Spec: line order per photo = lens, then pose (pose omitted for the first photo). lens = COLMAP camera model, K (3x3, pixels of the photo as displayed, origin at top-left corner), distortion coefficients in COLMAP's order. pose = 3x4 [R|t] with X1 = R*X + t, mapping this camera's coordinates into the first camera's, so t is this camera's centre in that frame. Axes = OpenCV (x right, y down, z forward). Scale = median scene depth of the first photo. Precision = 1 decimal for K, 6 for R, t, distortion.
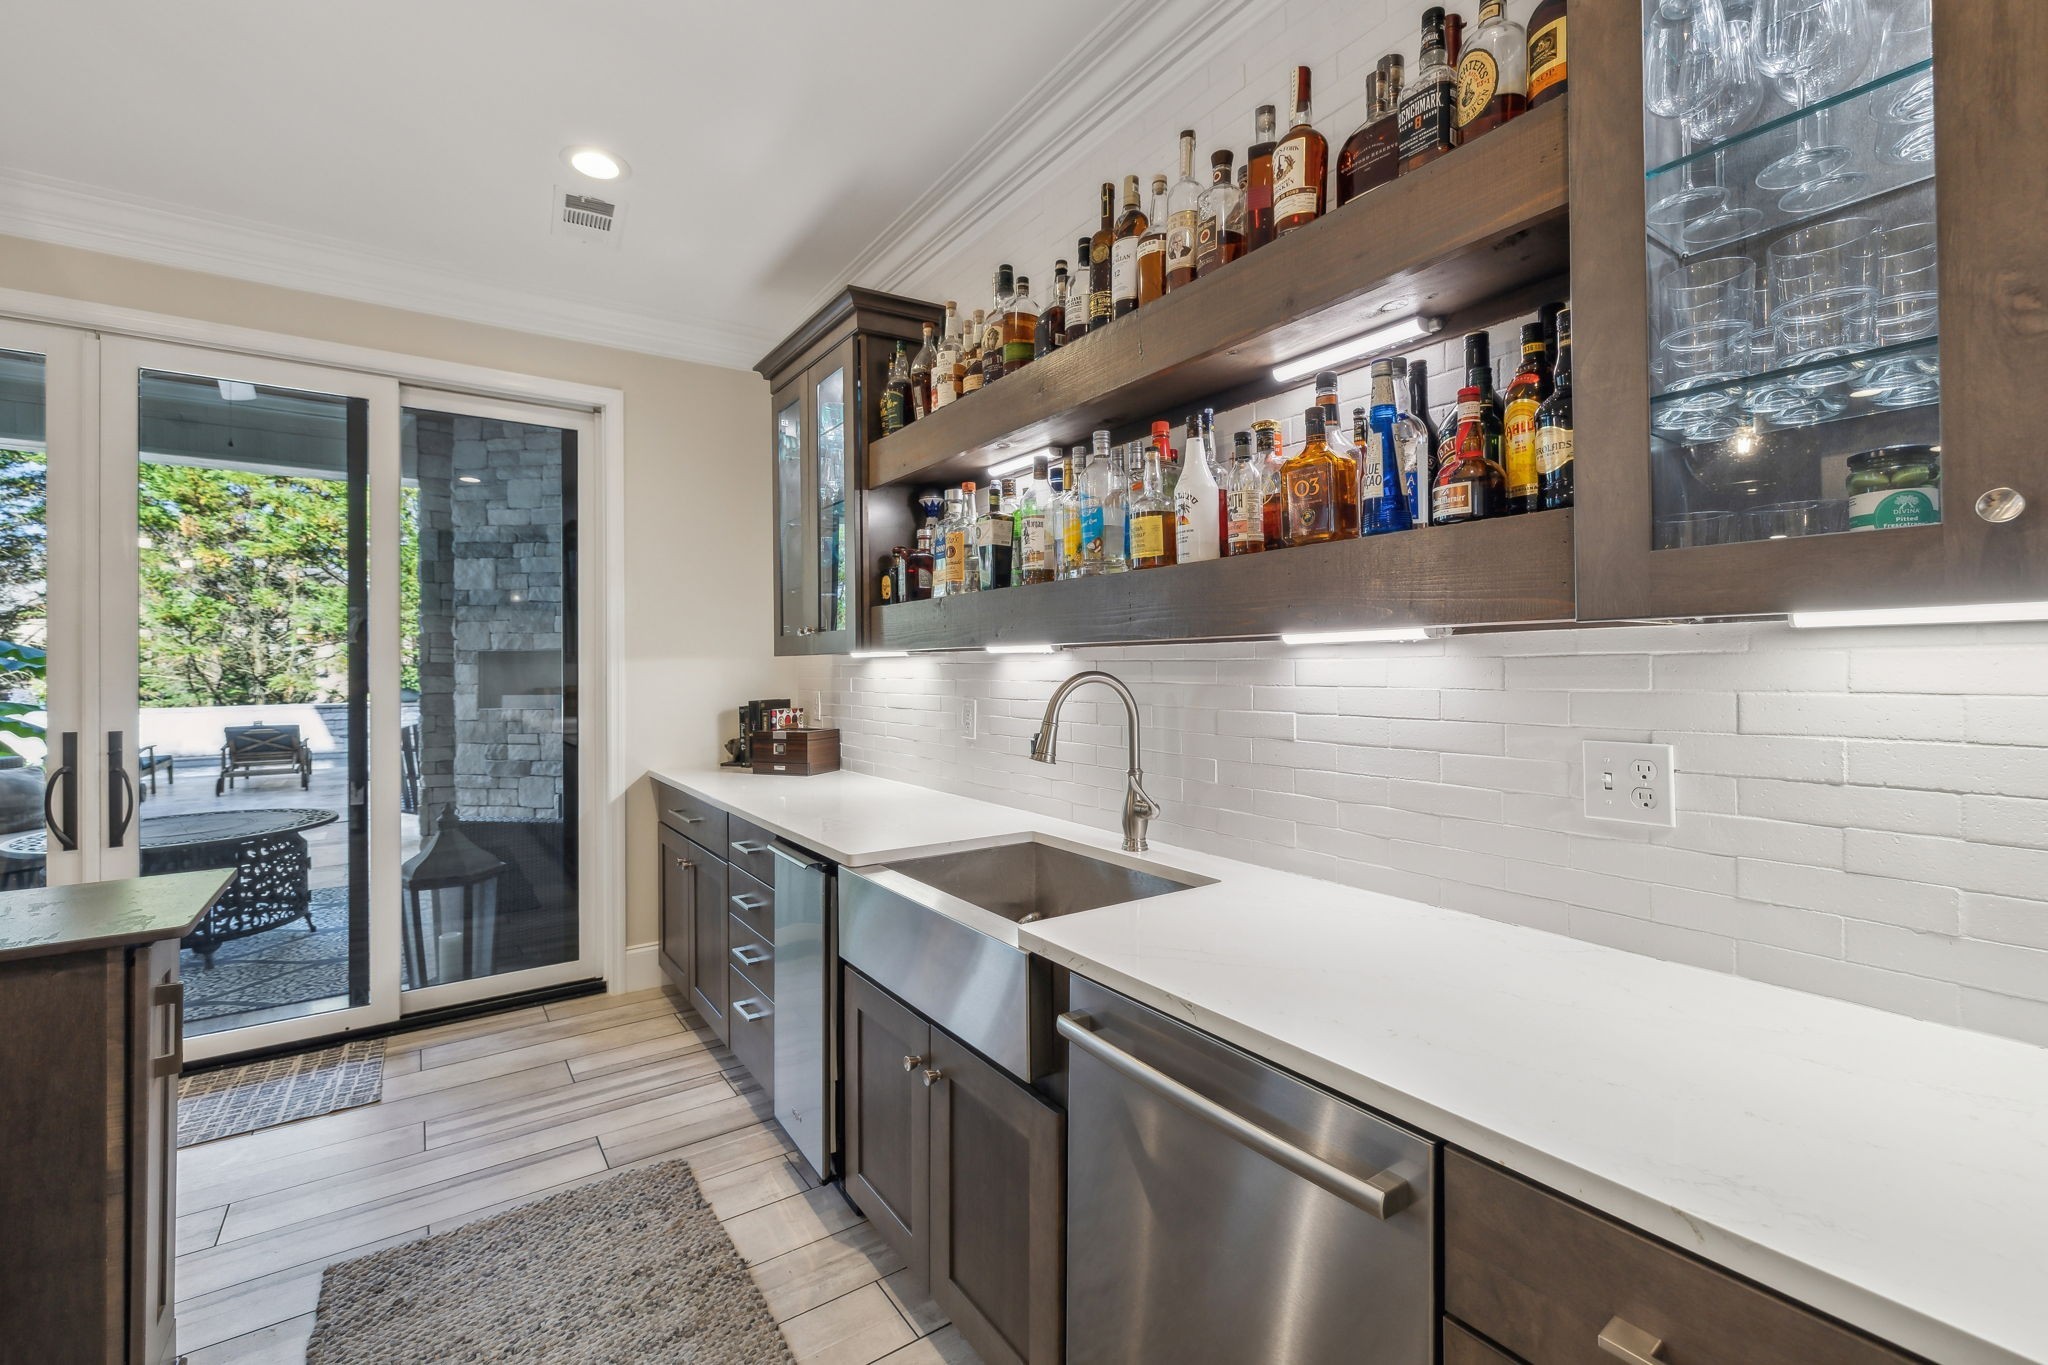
lens RADIAL K [[879.9, 0, 1032.9], [0, 879.9, 665.0], [0, 0, 1]] dist [0.000324, 0.000415]
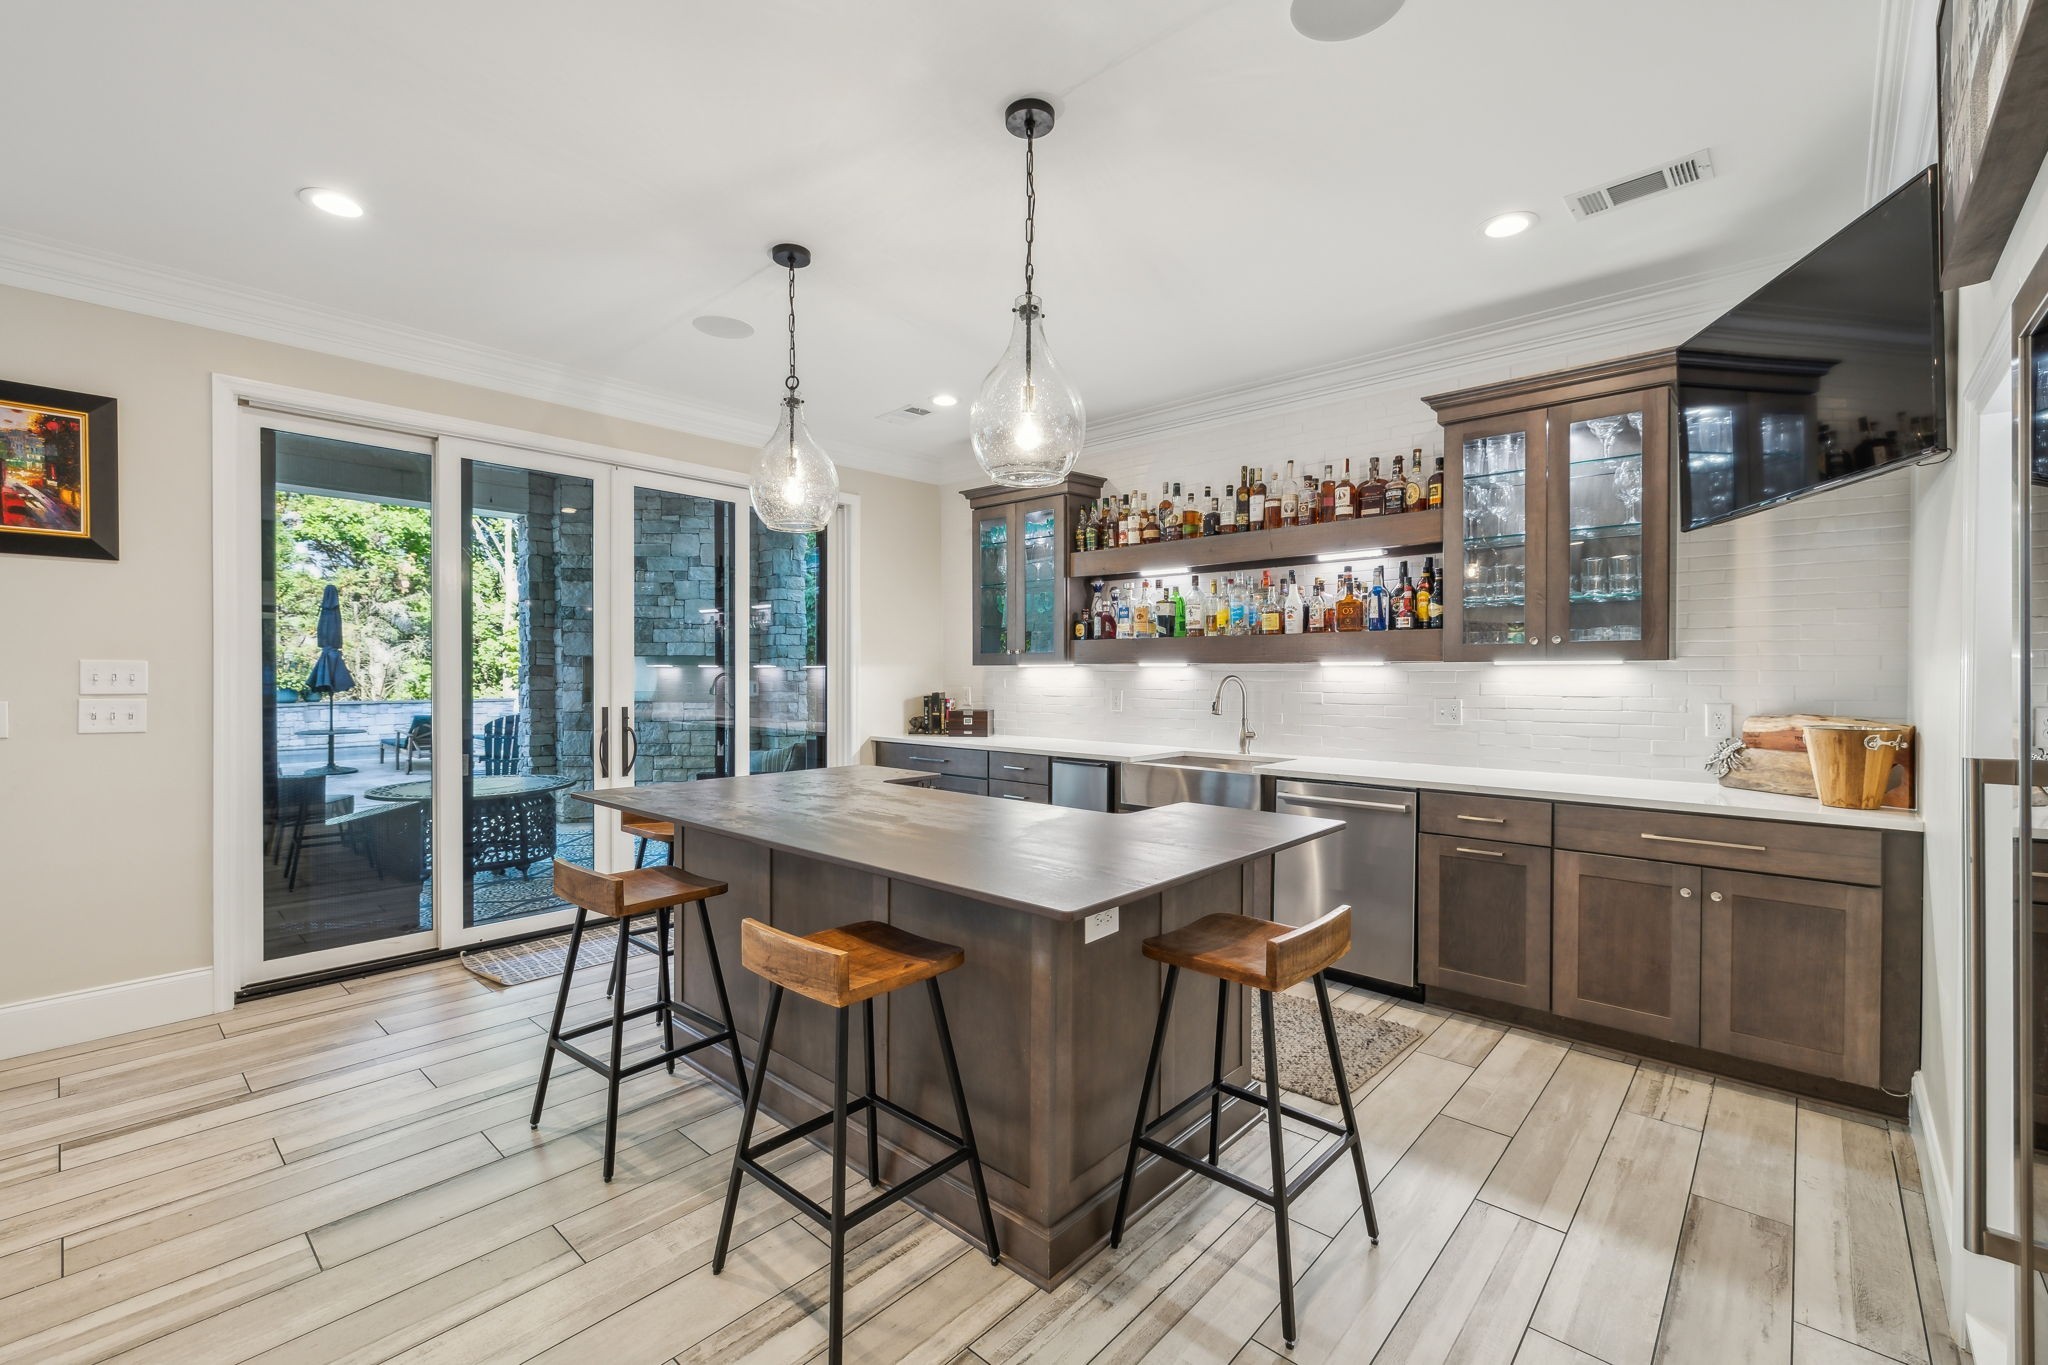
lens RADIAL K [[879.9, 0, 1013.9], [0, 879.9, 681.5], [0, 0, 1]] dist [0.000324, 0.000415]
pose [[0.974672, 0.008562, 0.223475, -1.072965], [-0.010671, 0.999909, 0.008231, 0.010547], [-0.223384, -0.010407, 0.974675, -1.195242]]
